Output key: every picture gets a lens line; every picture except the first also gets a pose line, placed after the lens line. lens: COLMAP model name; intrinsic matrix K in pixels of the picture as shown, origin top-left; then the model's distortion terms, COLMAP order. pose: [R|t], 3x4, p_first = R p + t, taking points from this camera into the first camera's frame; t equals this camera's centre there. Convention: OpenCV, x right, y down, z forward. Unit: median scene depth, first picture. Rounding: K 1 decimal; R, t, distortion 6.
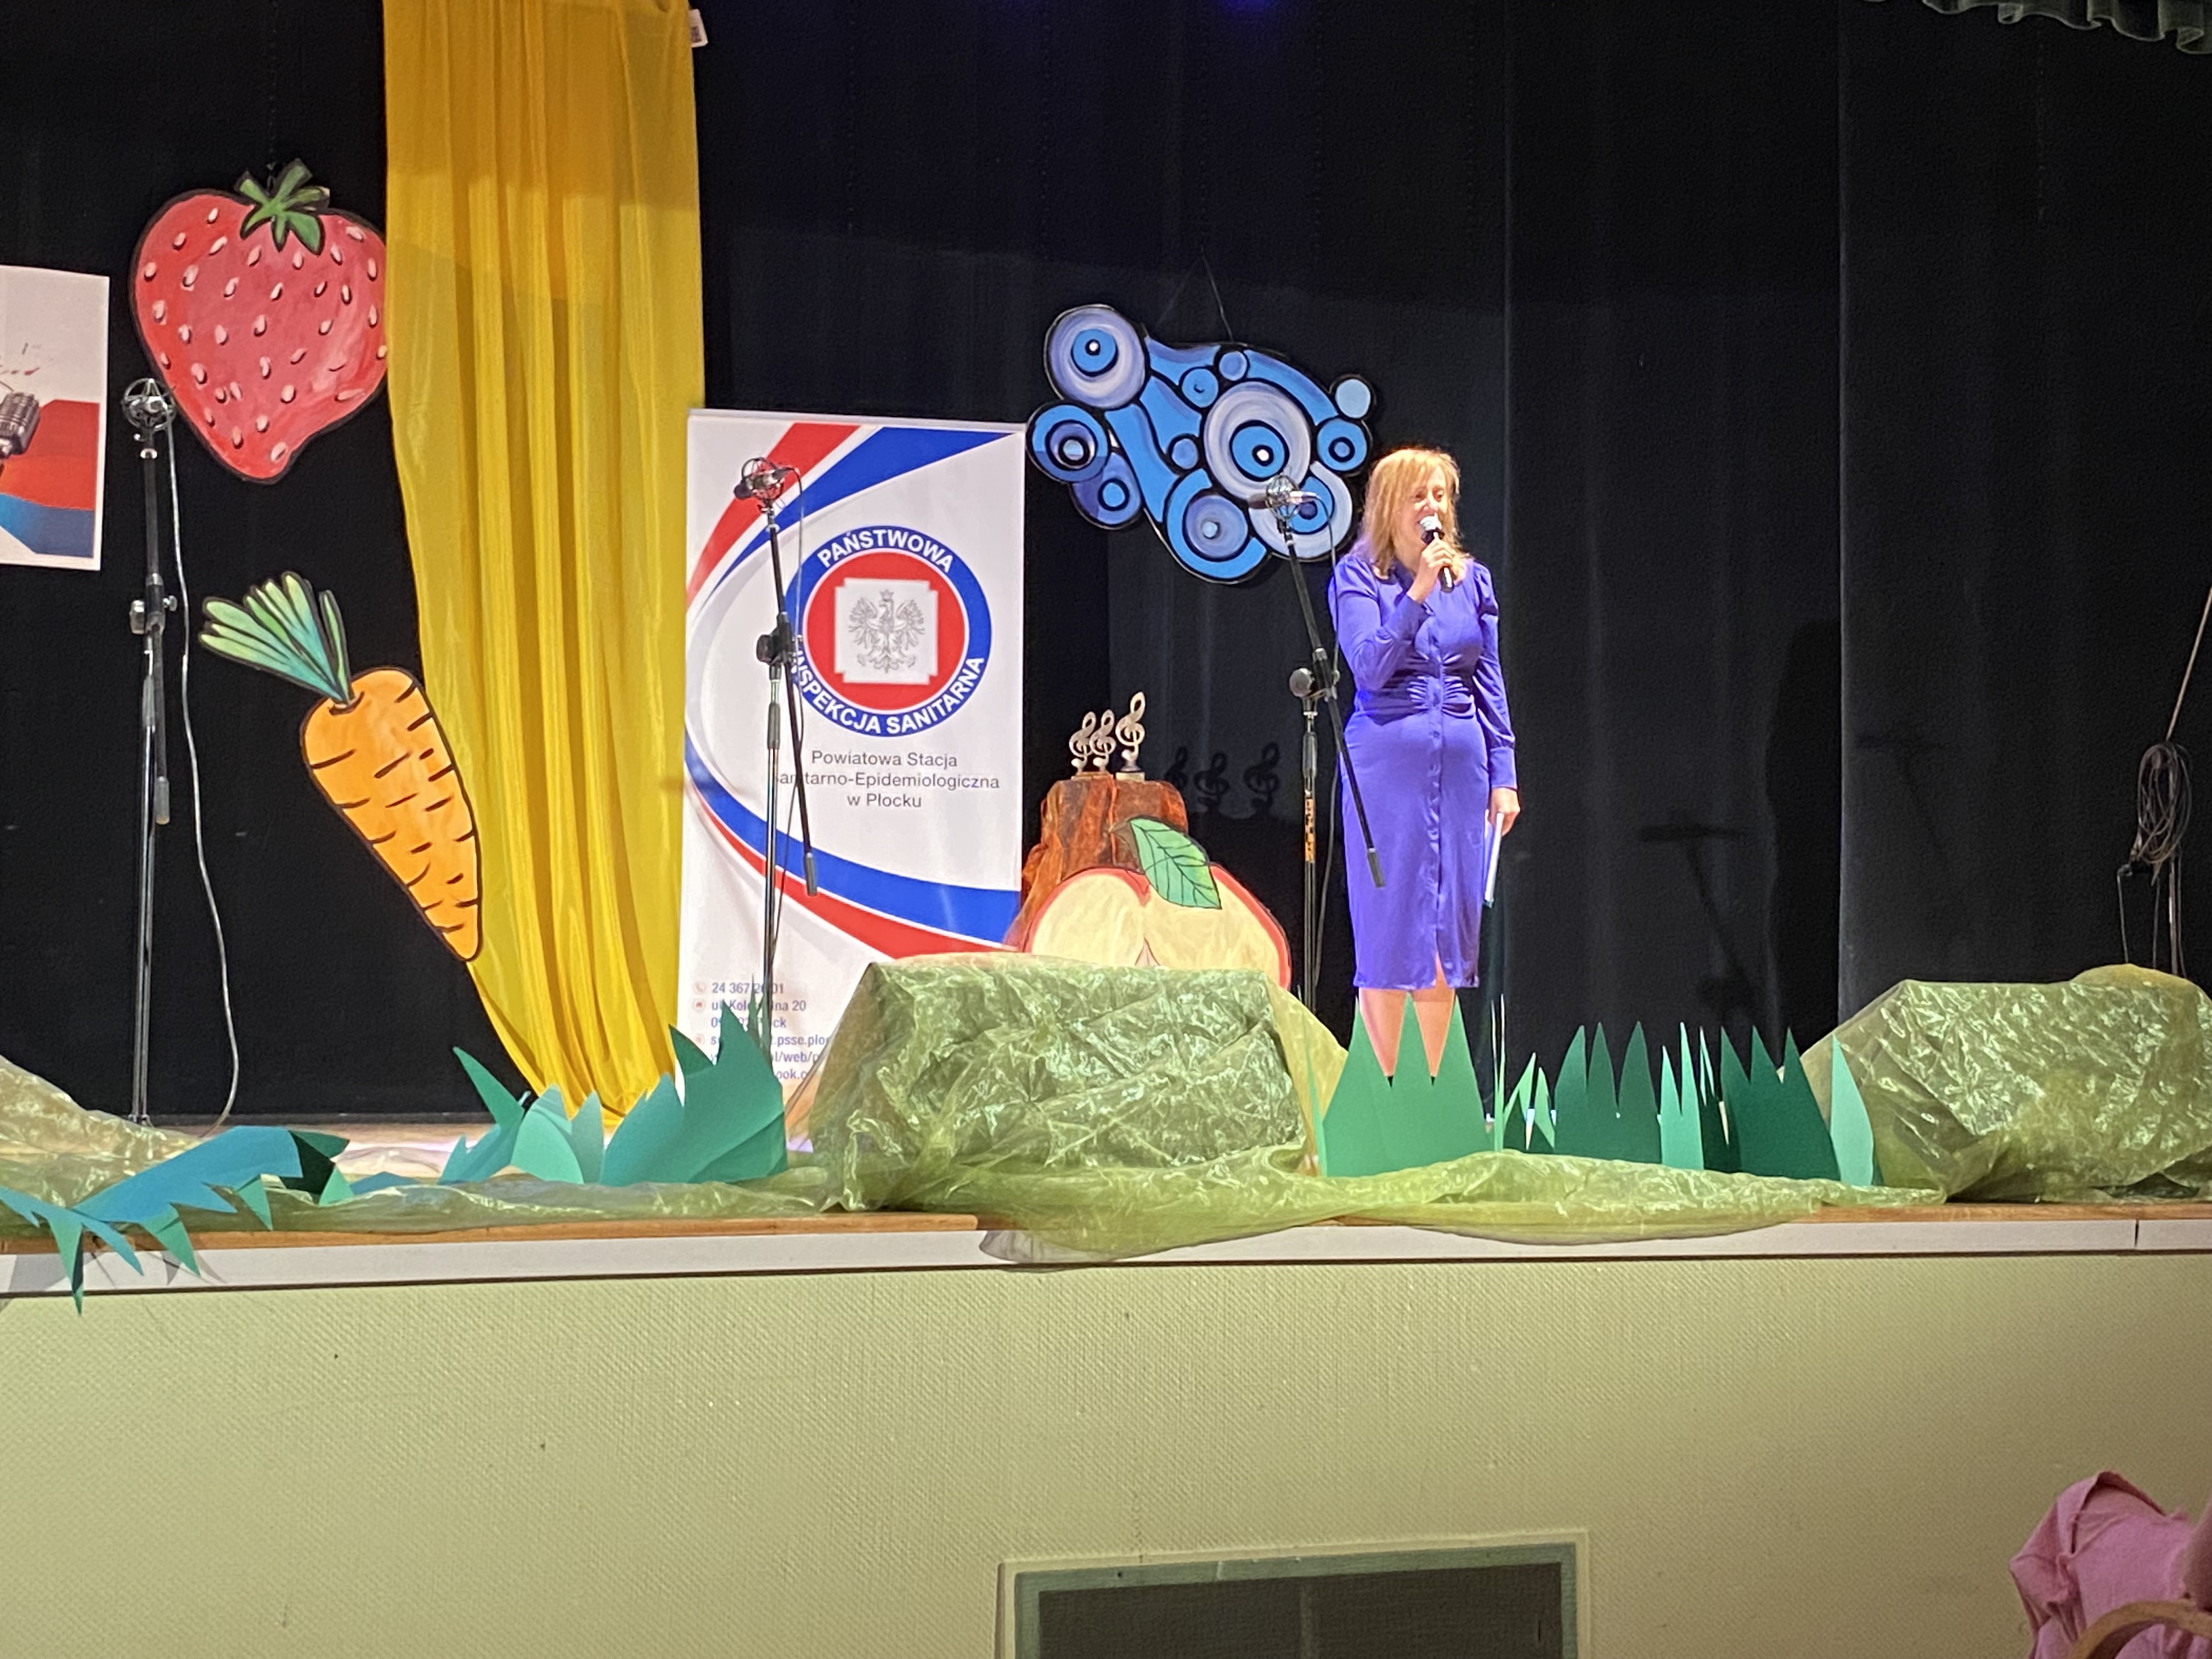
lens RADIAL K [[3184.4, 0, 1078.0], [0, 3184.4, 776.3], [0, 0, 1]] dist [0.280792, -0.989813]
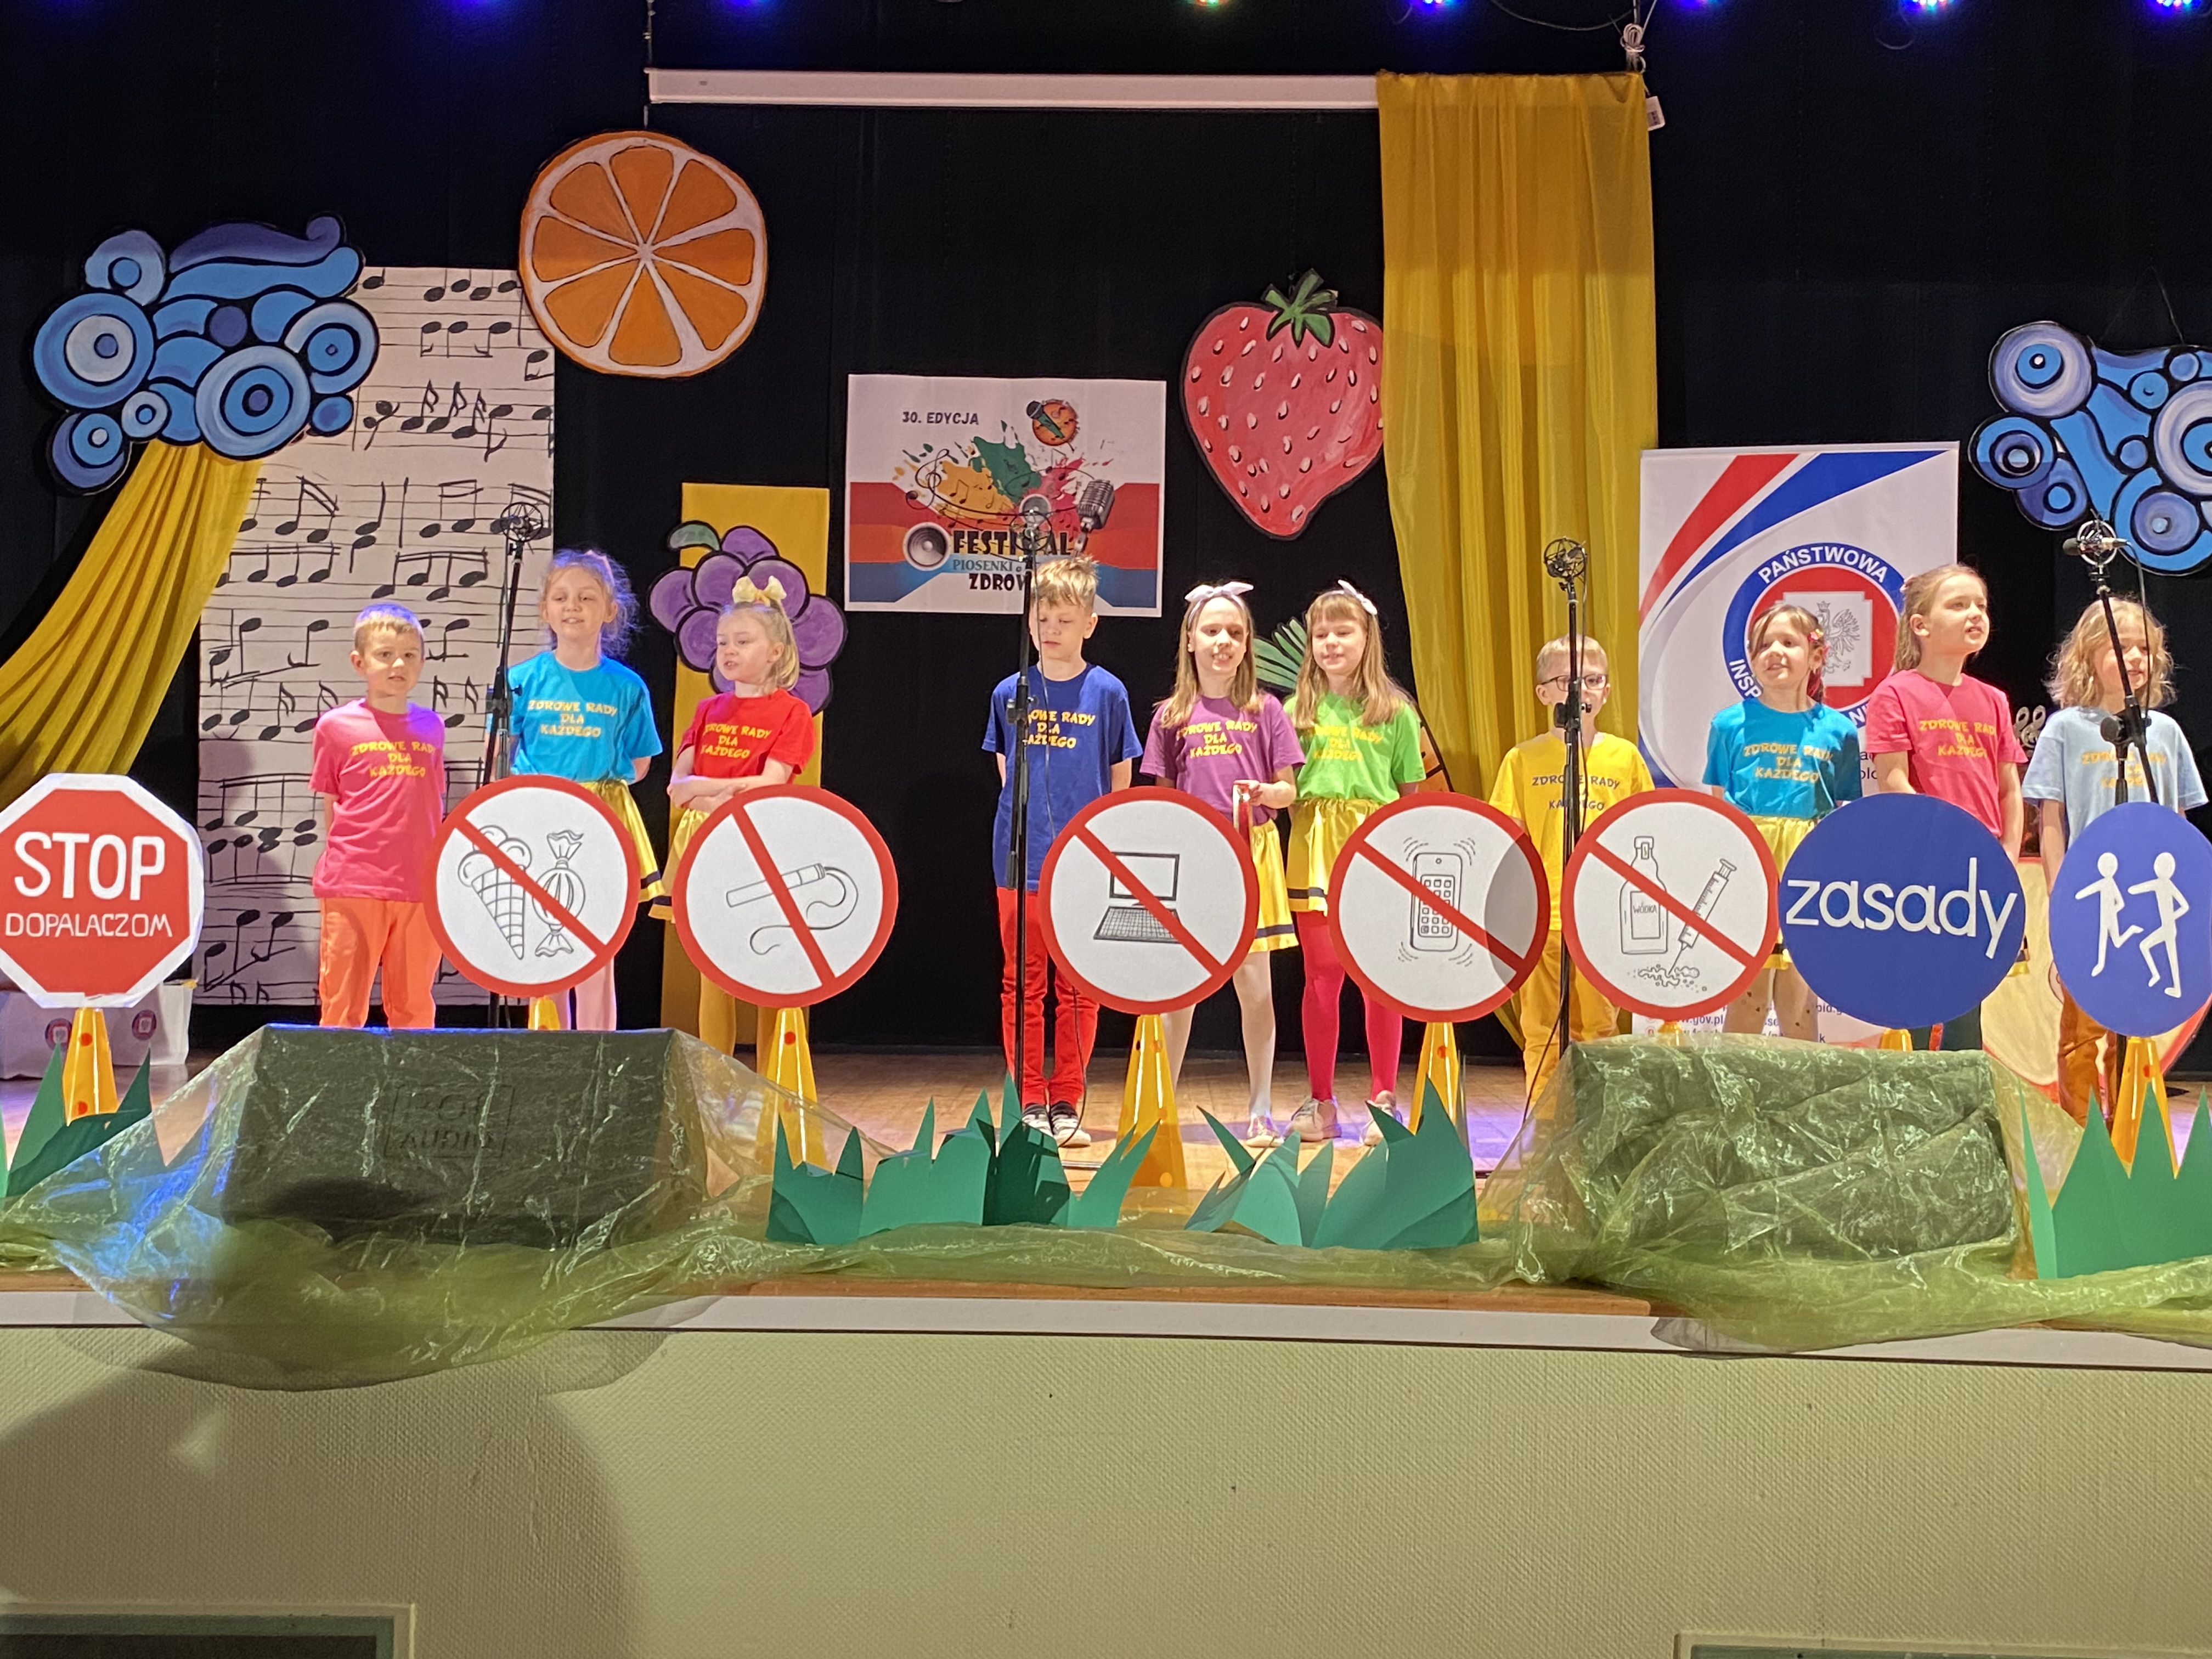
lens RADIAL K [[2495.5, 0, 1137.2], [0, 2495.5, 801.6], [0, 0, 1]] dist [0.194013, -0.564466]
pose [[0.914527, -0.003407, -0.404510, 0.078105], [0.023190, 0.998762, 0.044017, -0.033791], [0.403859, -0.049635, 0.913474, 0.102792]]
